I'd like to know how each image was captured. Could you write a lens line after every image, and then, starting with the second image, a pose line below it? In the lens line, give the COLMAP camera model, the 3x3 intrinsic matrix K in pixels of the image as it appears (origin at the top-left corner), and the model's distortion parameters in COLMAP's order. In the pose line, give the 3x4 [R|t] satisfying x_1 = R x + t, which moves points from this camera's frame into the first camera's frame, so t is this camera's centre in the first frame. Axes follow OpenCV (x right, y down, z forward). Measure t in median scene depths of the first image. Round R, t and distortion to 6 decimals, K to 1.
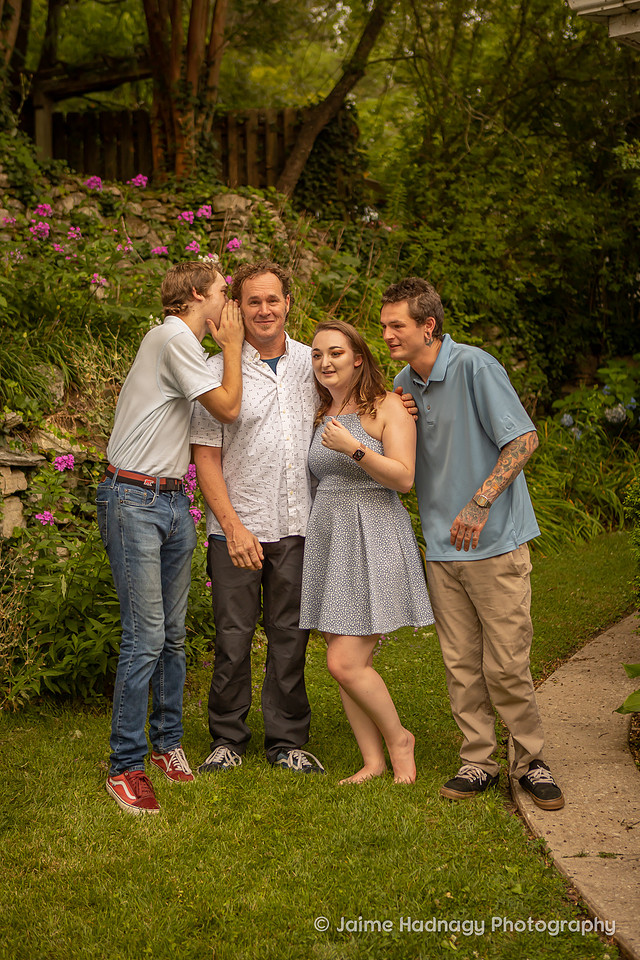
lens RADIAL K [[1359.1, 0, 320.0], [0, 1359.1, 480.0], [0, 0, 1]] dist [-0.015855, 0.076186]
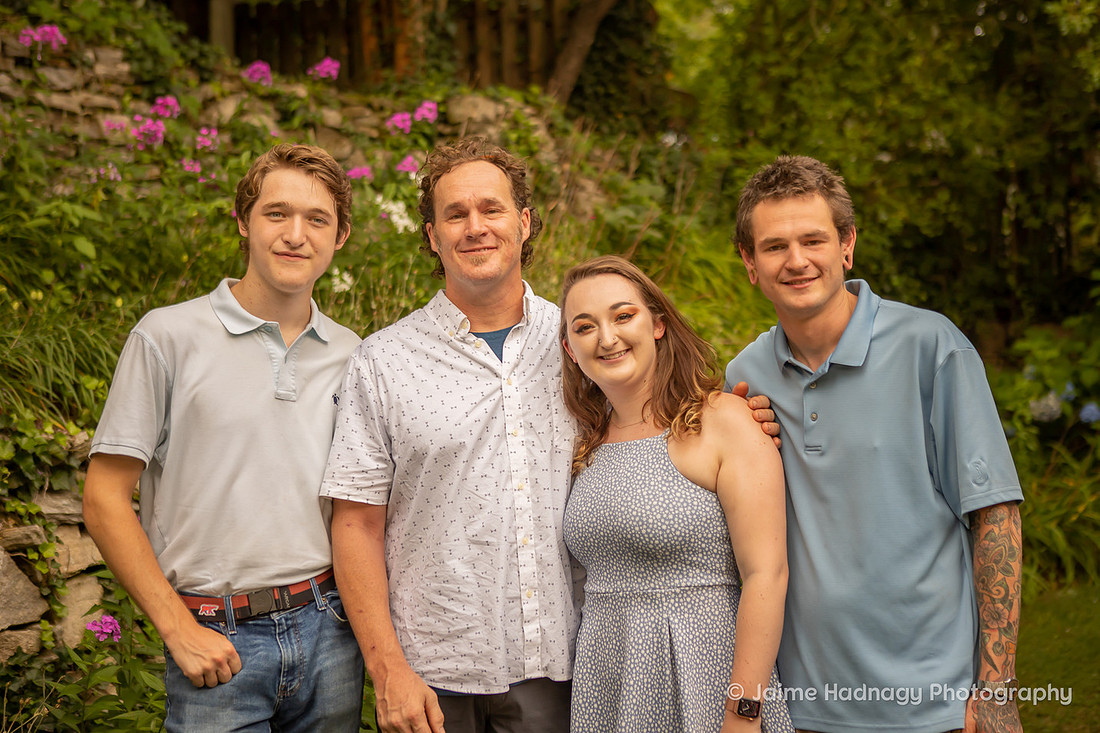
lens RADIAL K [[1736.0, 0, 571.9], [0, 1736.0, 363.8], [0, 0, 1]] dist [0.038341, 0.090174]
pose [[0.999599, -0.016038, -0.023327, 0.002116], [0.014307, 0.997262, -0.072549, -0.011722], [0.024427, 0.072186, 0.997092, 0.135879]]
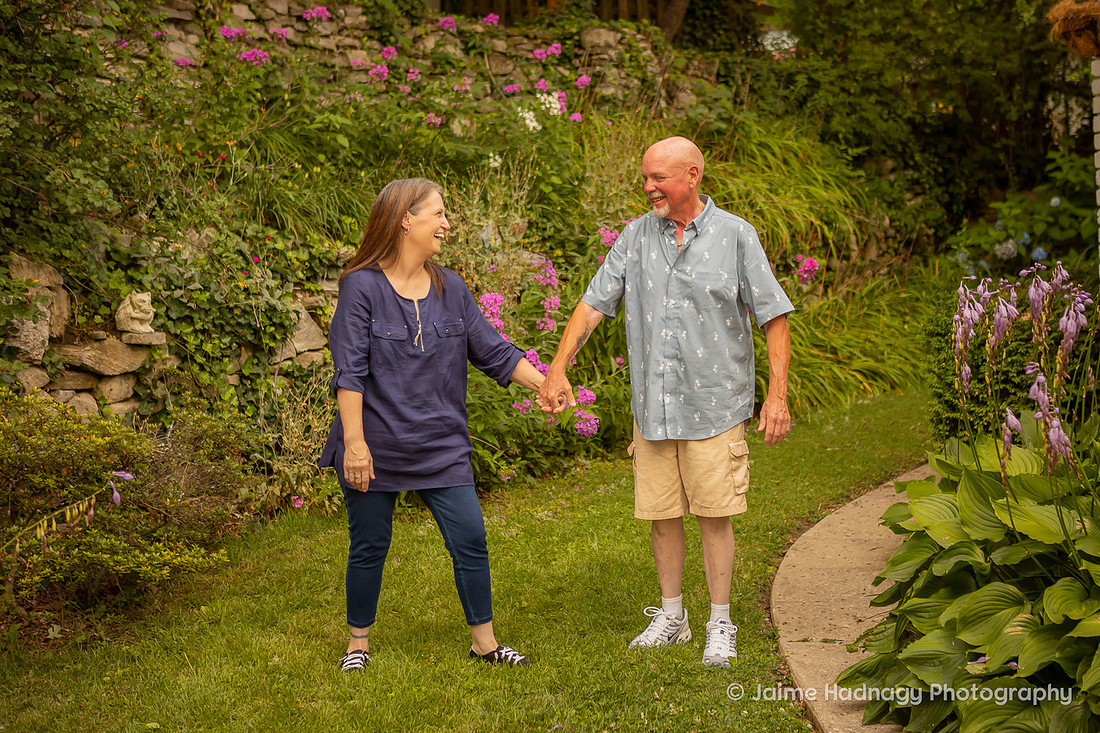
lens RADIAL K [[1490.4, 0, 611.0], [0, 1490.4, 349.7], [0, 0, 1]] dist [-0.017747, 0.052223]
pose [[0.994311, 0.001720, -0.106499, 0.057636], [-0.000337, 0.999915, 0.013003, 0.008595], [0.106512, -0.012893, 0.994228, -0.075894]]
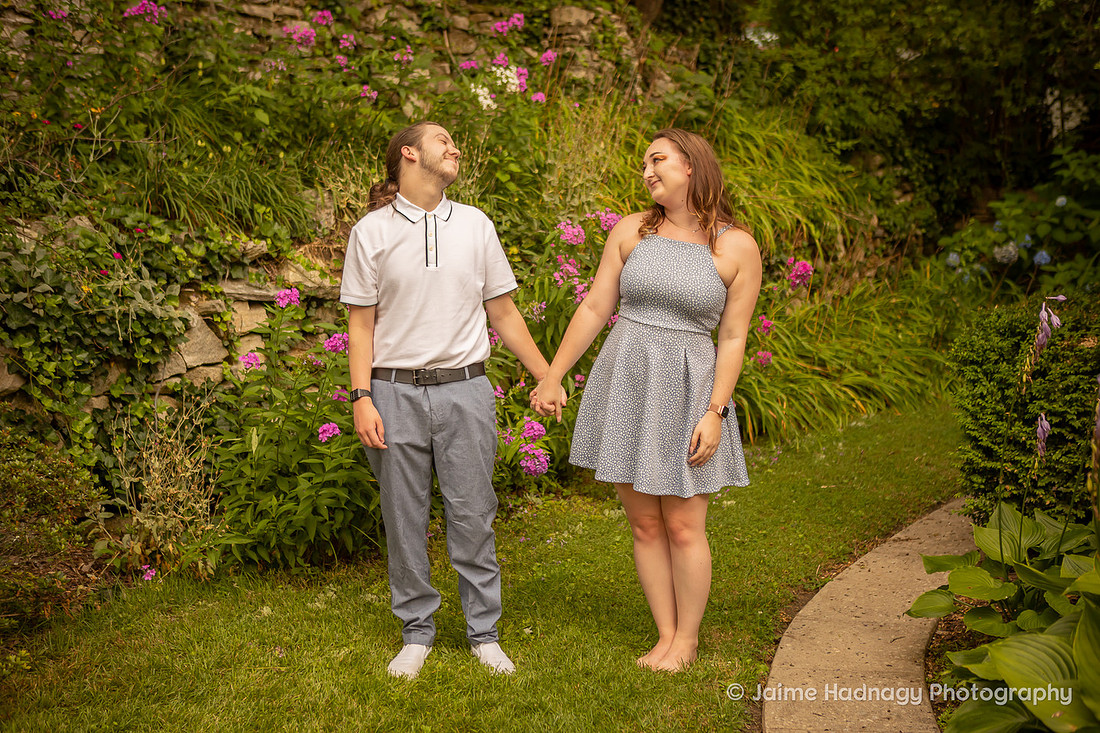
lens RADIAL K [[1392.6, 0, 550.0], [0, 1392.6, 366.5], [0, 0, 1]] dist [-0.009930, 0.015456]
pose [[0.990770, 0.021732, -0.133801, 0.050021], [-0.017245, 0.999252, 0.034604, -0.001183], [0.134453, -0.031978, 0.990404, 0.065369]]
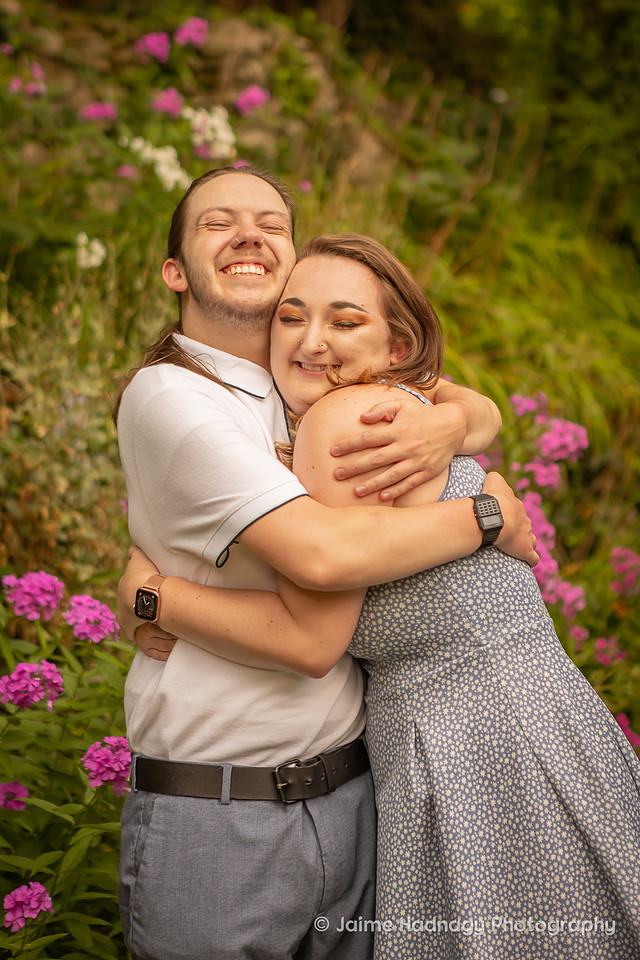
lens RADIAL K [[2141.5, 0, 320.0], [0, 2141.5, 480.0], [0, 0, 1]] dist [0.063118, 0.232476]
pose [[0.999948, 0.007266, -0.007162, -0.024474], [-0.007456, 0.999613, -0.026812, -0.011947], [0.006964, 0.026864, 0.999615, 0.176246]]
